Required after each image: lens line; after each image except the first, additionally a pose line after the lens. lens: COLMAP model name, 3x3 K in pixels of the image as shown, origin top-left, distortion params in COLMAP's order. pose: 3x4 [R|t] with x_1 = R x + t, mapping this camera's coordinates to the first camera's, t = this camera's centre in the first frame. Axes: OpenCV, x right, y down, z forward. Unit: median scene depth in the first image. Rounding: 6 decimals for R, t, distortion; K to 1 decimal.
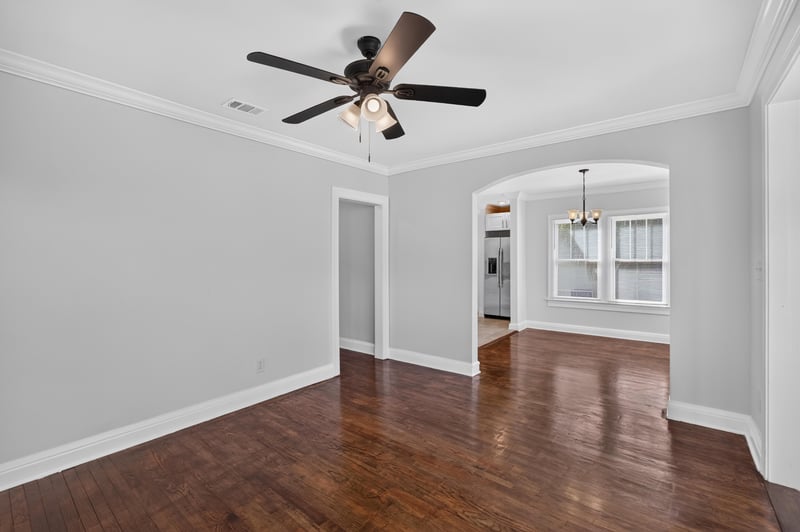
lens RADIAL K [[357.3, 0, 397.1], [0, 357.3, 259.1], [0, 0, 1]] dist [-0.011850, 0.000535]
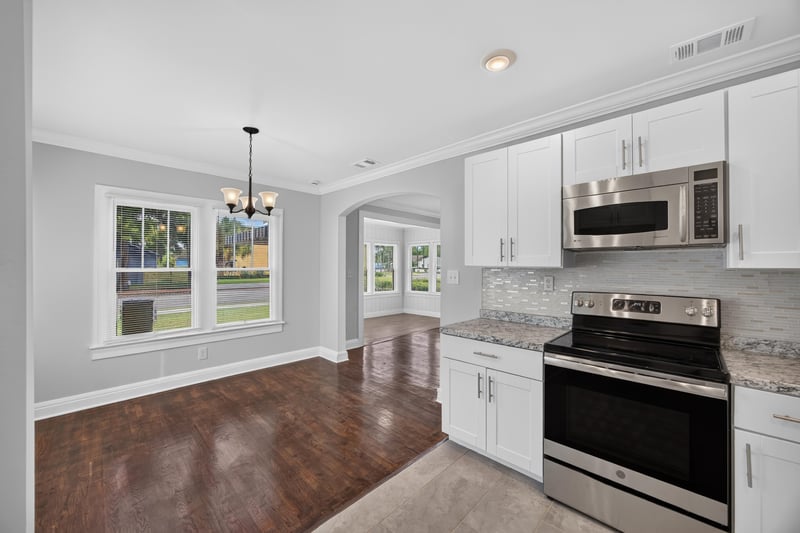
lens RADIAL K [[312.8, 0, 399.6], [0, 312.8, 263.6], [0, 0, 1]] dist [-0.027703, 0.009680]
pose [[-0.995604, -0.001421, 0.093651, 0.220852], [-0.002534, 0.999928, -0.011764, -0.005718], [-0.093628, -0.011950, -0.995536, 1.541502]]
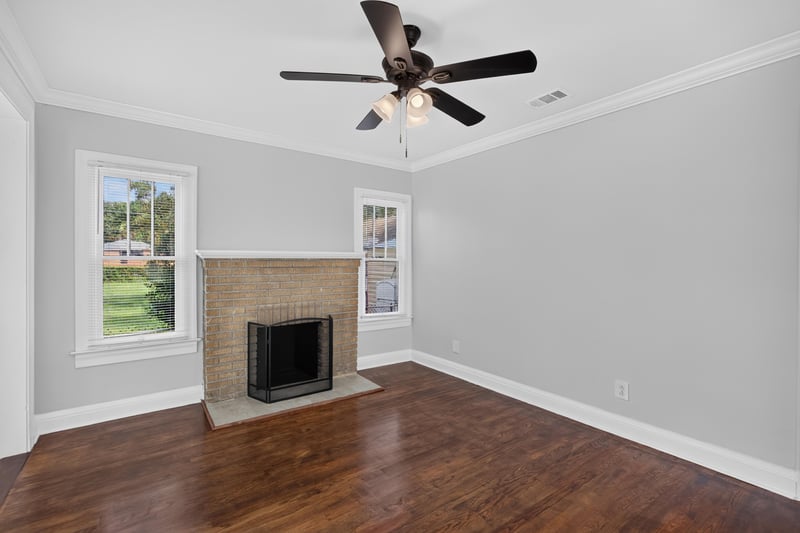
lens RADIAL K [[362.5, 0, 414.2], [0, 362.5, 261.8], [0, 0, 1]] dist [-0.010420, 0.000832]
pose [[-0.238592, 0.011147, -0.971056, 0.361910], [-0.006296, 0.999895, 0.013025, -0.001144], [0.971099, 0.009222, -0.238497, 0.517800]]
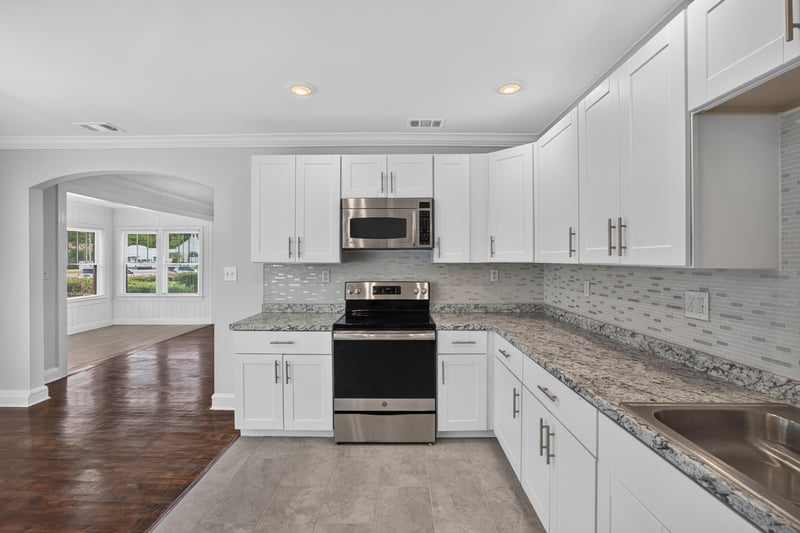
lens RADIAL K [[357.3, 0, 397.1], [0, 357.3, 259.6], [0, 0, 1]] dist [-0.011850, 0.000535]
pose [[-0.791994, 0.004709, -0.610511, 0.335122], [0.004717, 0.999988, 0.001593, -0.012207], [0.610511, -0.001618, -0.792006, 1.639887]]
